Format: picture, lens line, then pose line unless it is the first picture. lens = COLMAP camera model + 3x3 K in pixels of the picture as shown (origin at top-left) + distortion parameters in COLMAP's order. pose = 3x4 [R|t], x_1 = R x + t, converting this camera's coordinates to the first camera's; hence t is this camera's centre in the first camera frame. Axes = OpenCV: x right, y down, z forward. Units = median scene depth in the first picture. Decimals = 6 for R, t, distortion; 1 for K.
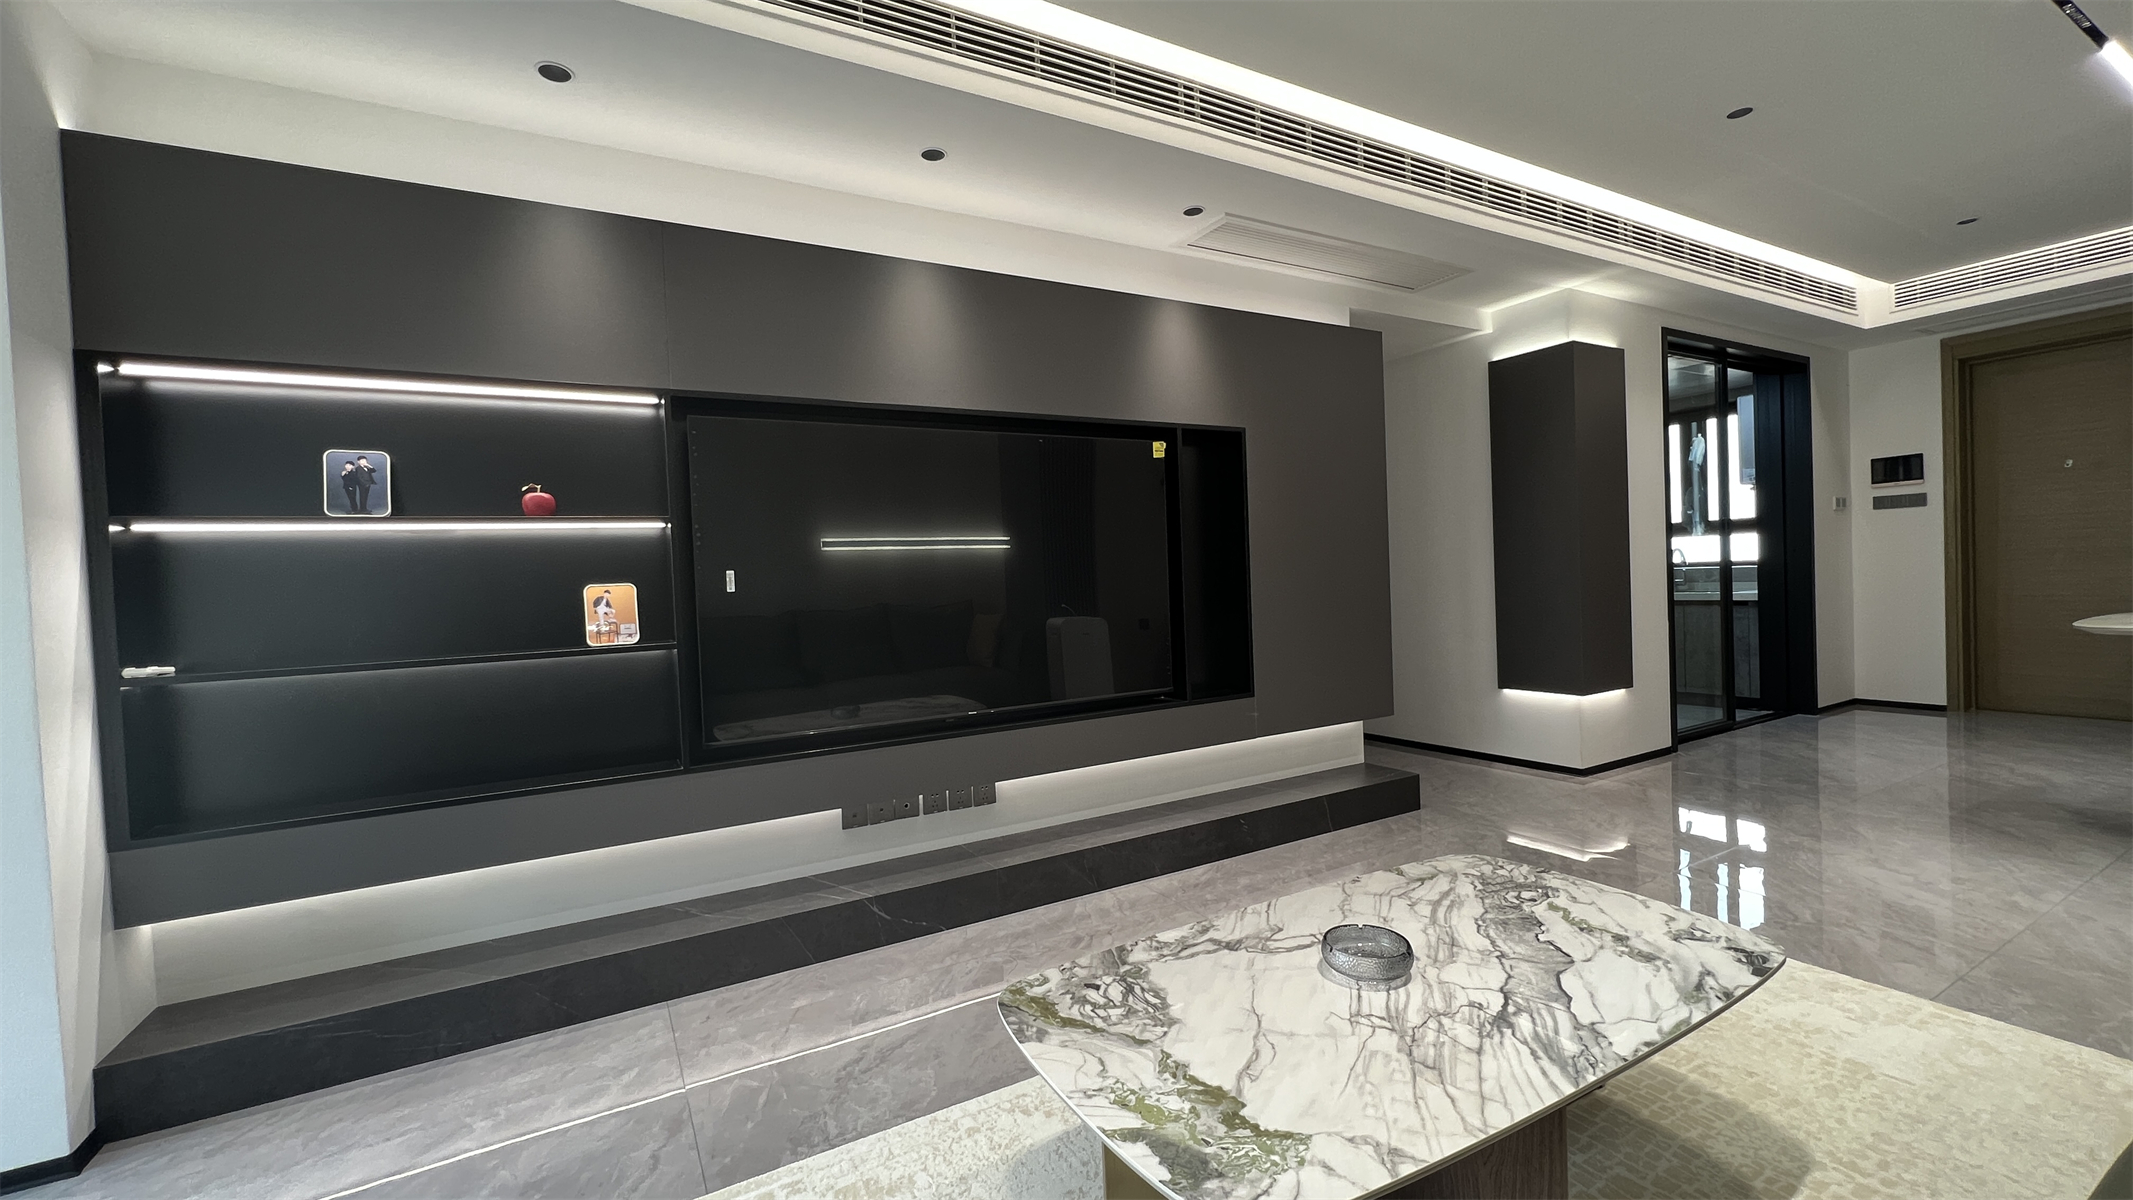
lens RADIAL K [[851.6, 0, 1063.0], [0, 851.6, 601.8], [0, 0, 1]] dist [-0.002233, -0.000569]
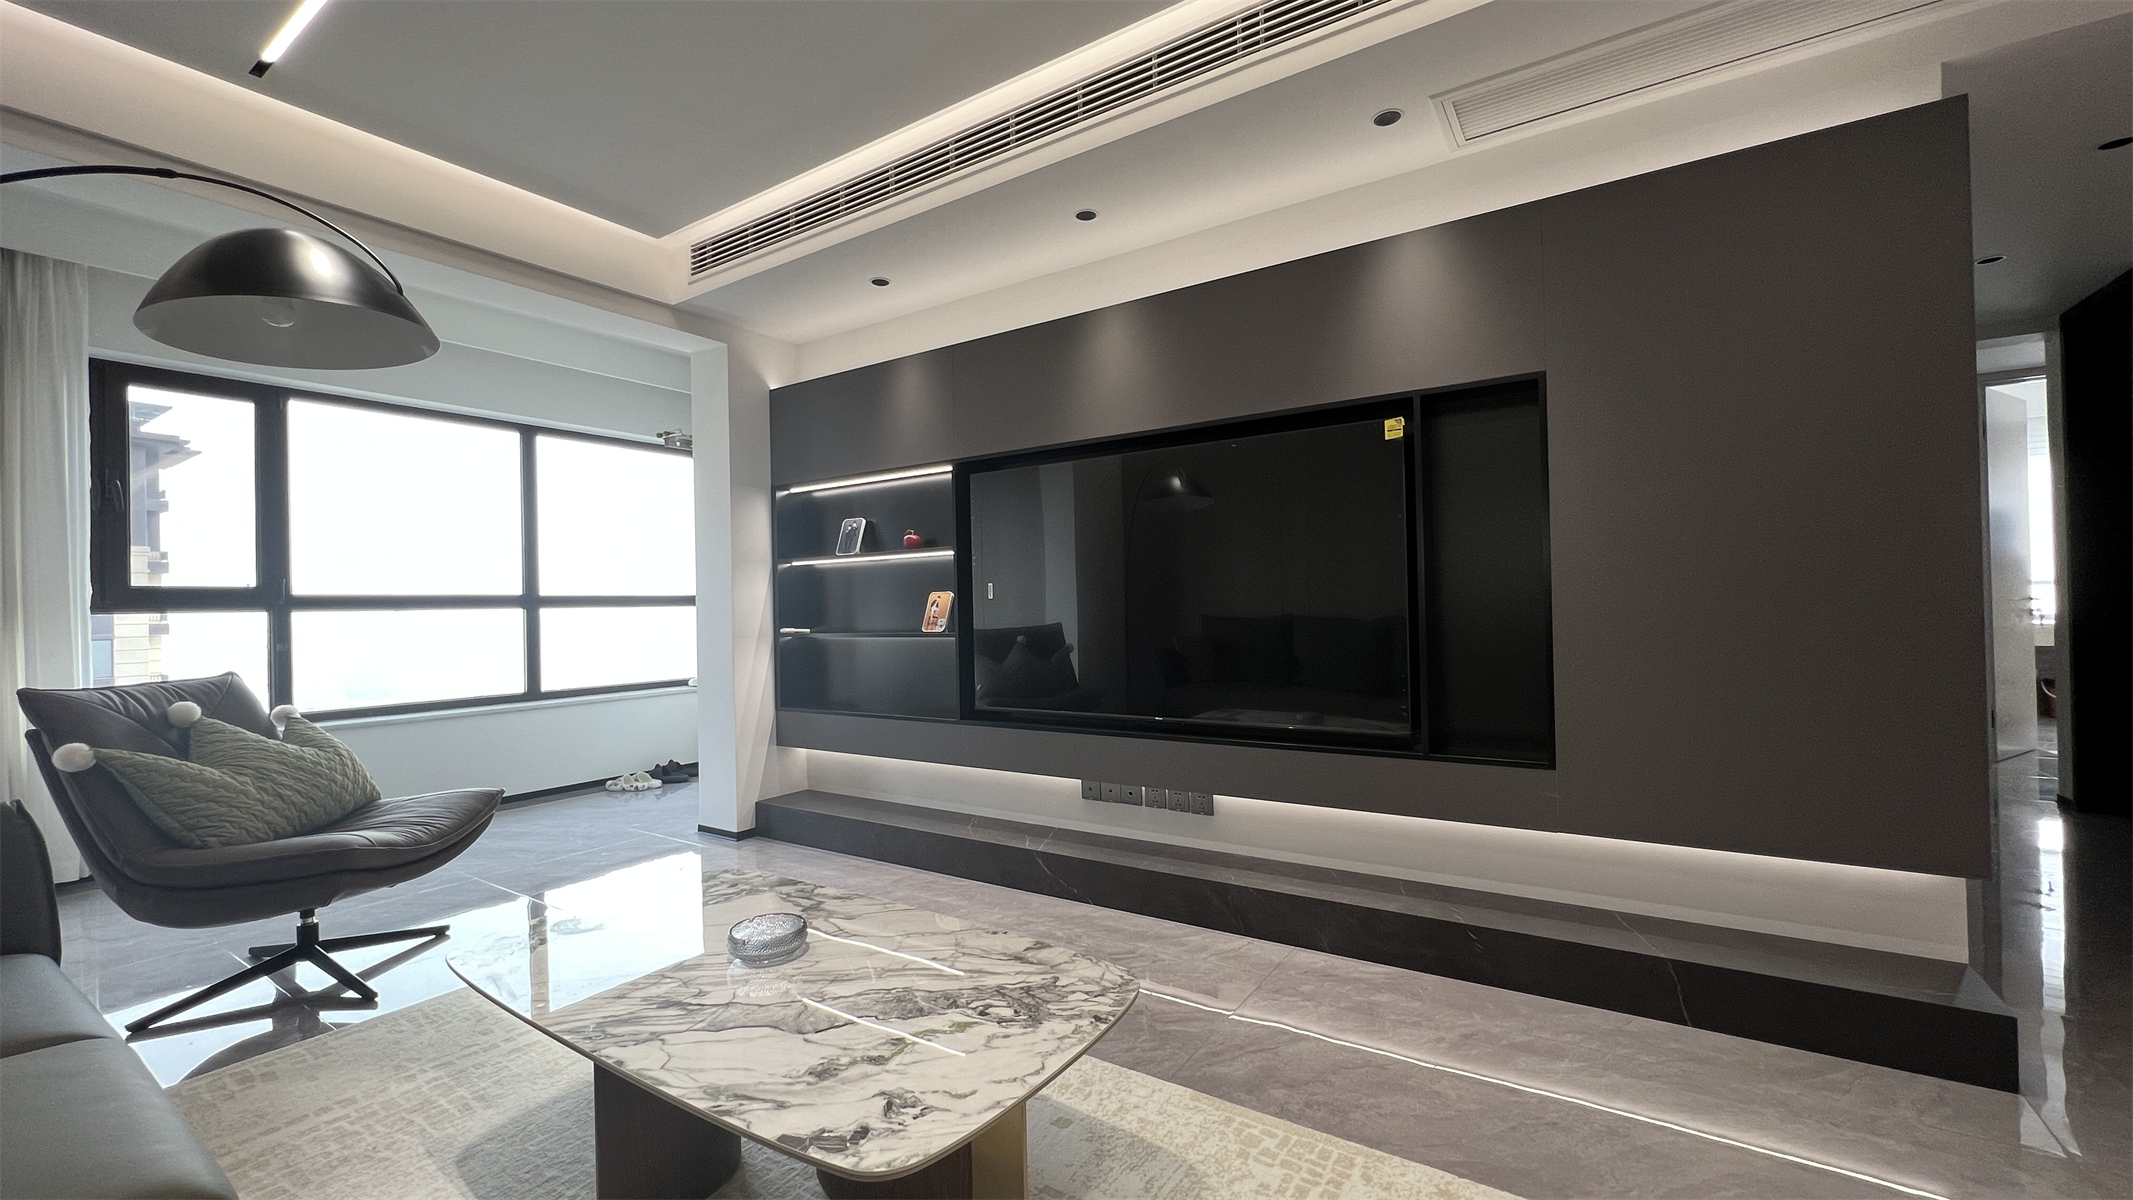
lens RADIAL K [[851.6, 0, 1063.1], [0, 851.6, 603.4], [0, 0, 1]] dist [-0.002233, -0.000569]
pose [[0.454042, 0.028819, -0.890514, 0.935247], [-0.020480, 0.999550, 0.021905, -0.038592], [0.890745, 0.008292, 0.454428, 0.509567]]
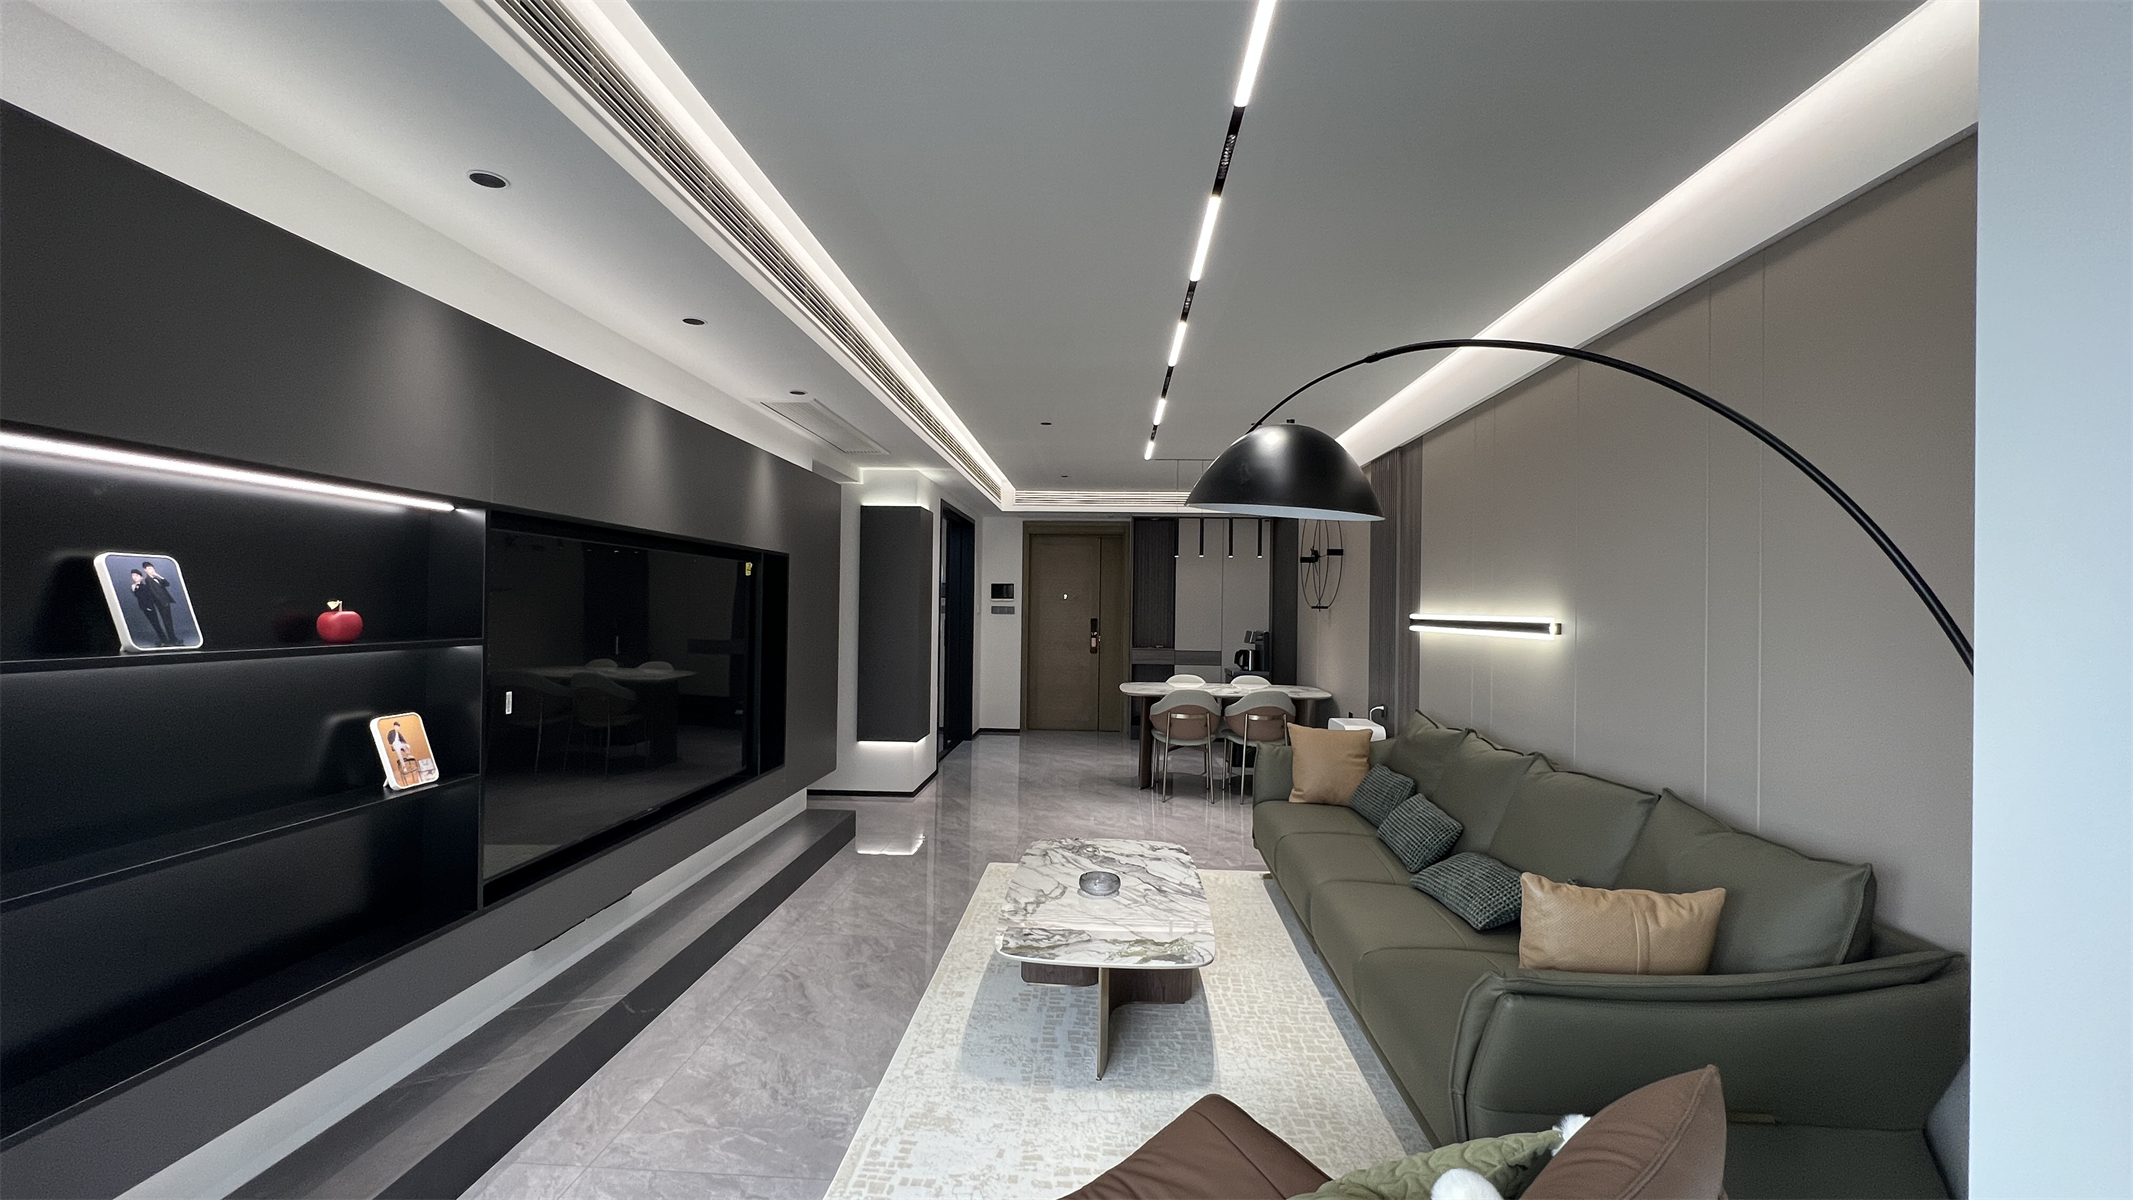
lens RADIAL K [[851.6, 0, 1059.3], [0, 851.6, 603.6], [0, 0, 1]] dist [-0.002233, -0.000569]
pose [[0.539061, 0.052979, 0.840599, -0.914199], [-0.014557, 0.998457, -0.053593, -0.098618], [-0.842141, 0.016653, 0.539000, -0.034526]]
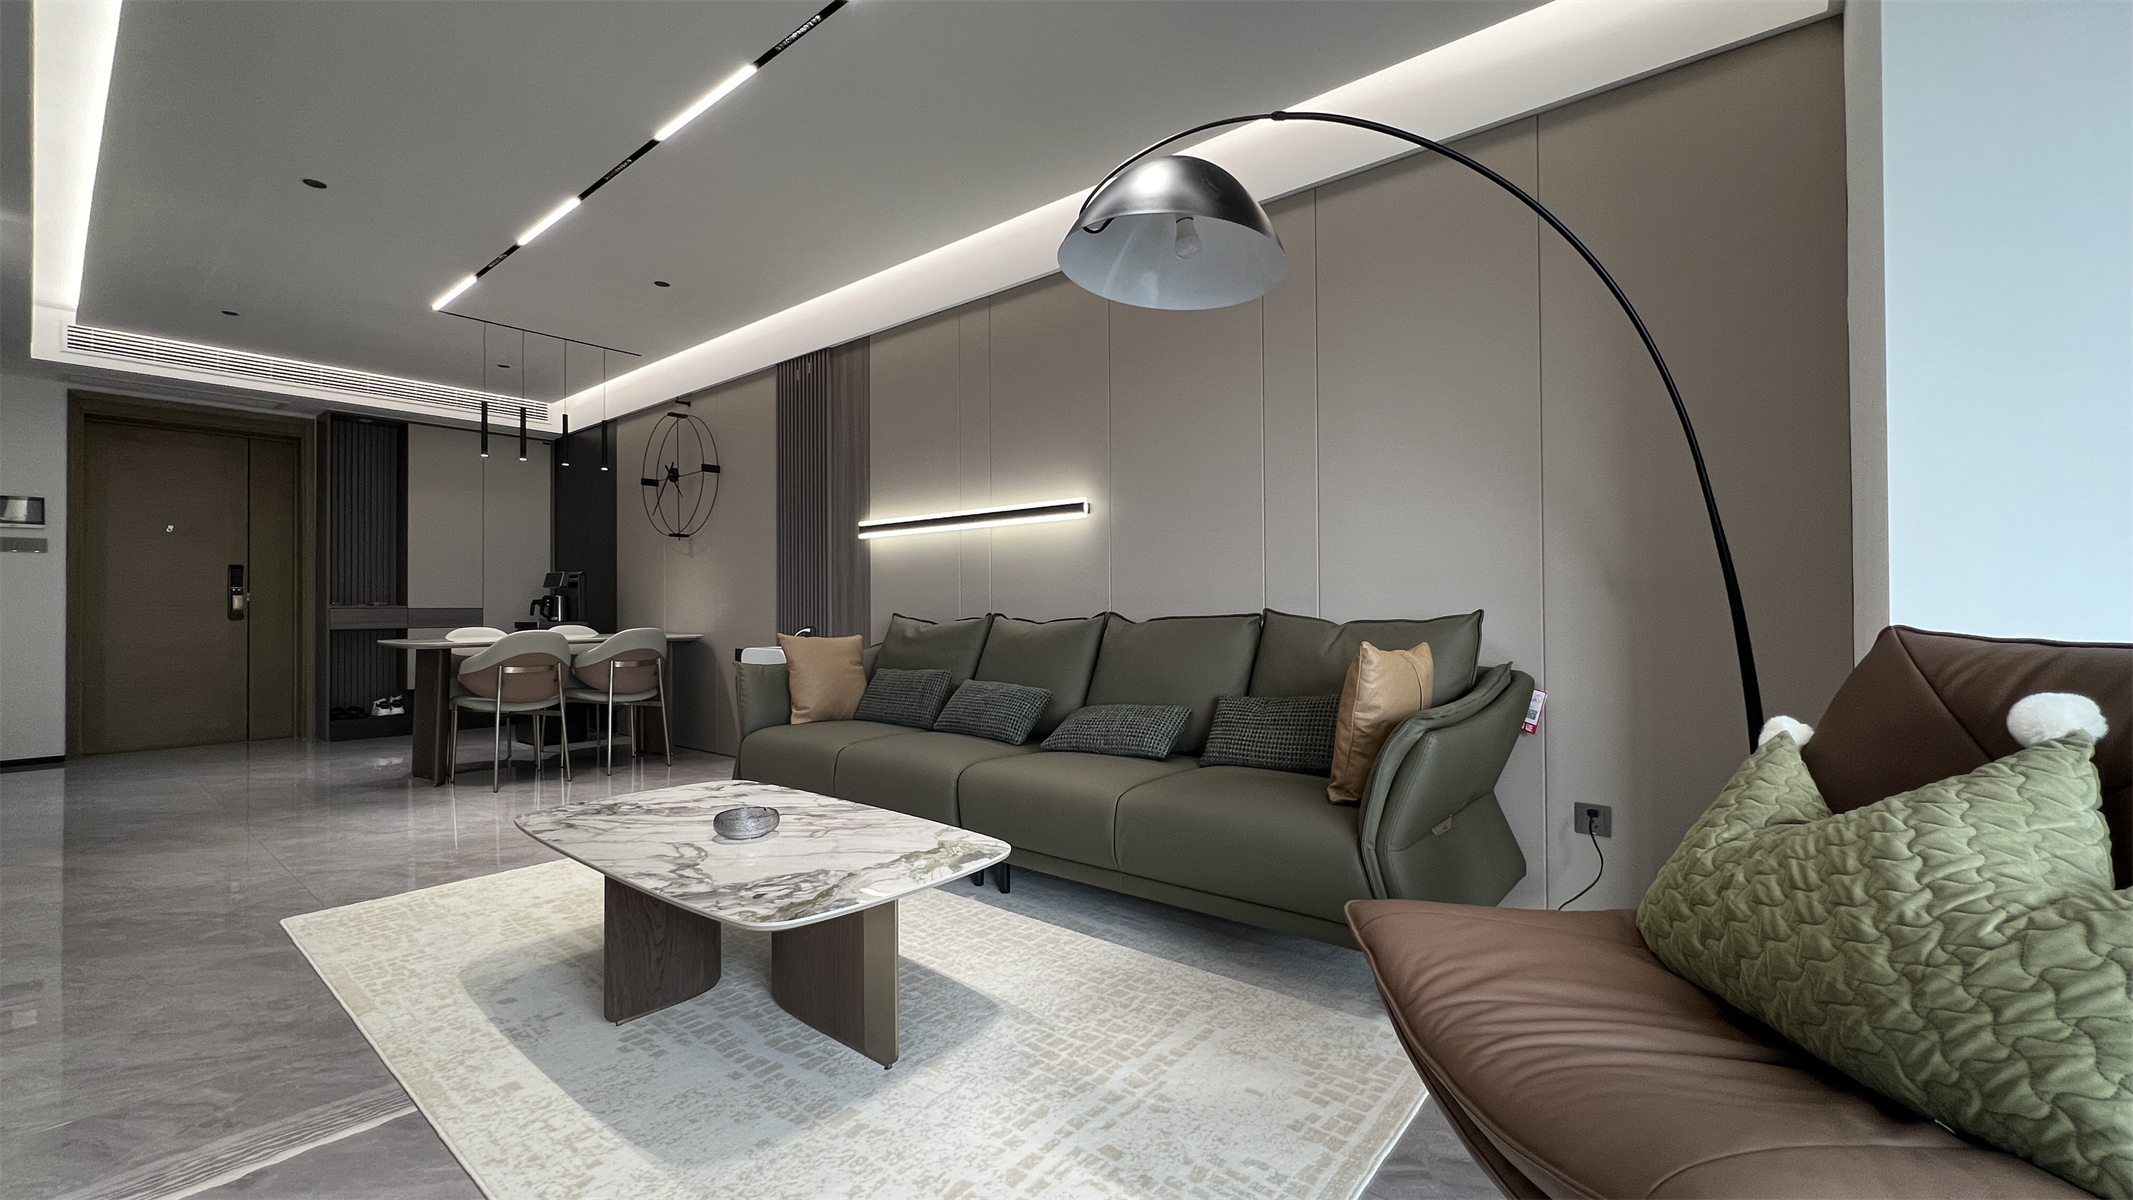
lens RADIAL K [[851.6, 0, 1063.1], [0, 851.6, 600.0], [0, 0, 1]] dist [-0.002233, -0.000569]
pose [[-0.361167, 0.053708, 0.930953, -0.708669], [0.045379, 0.998169, -0.039981, 0.077180], [-0.931396, 0.027806, -0.362943, 0.620290]]
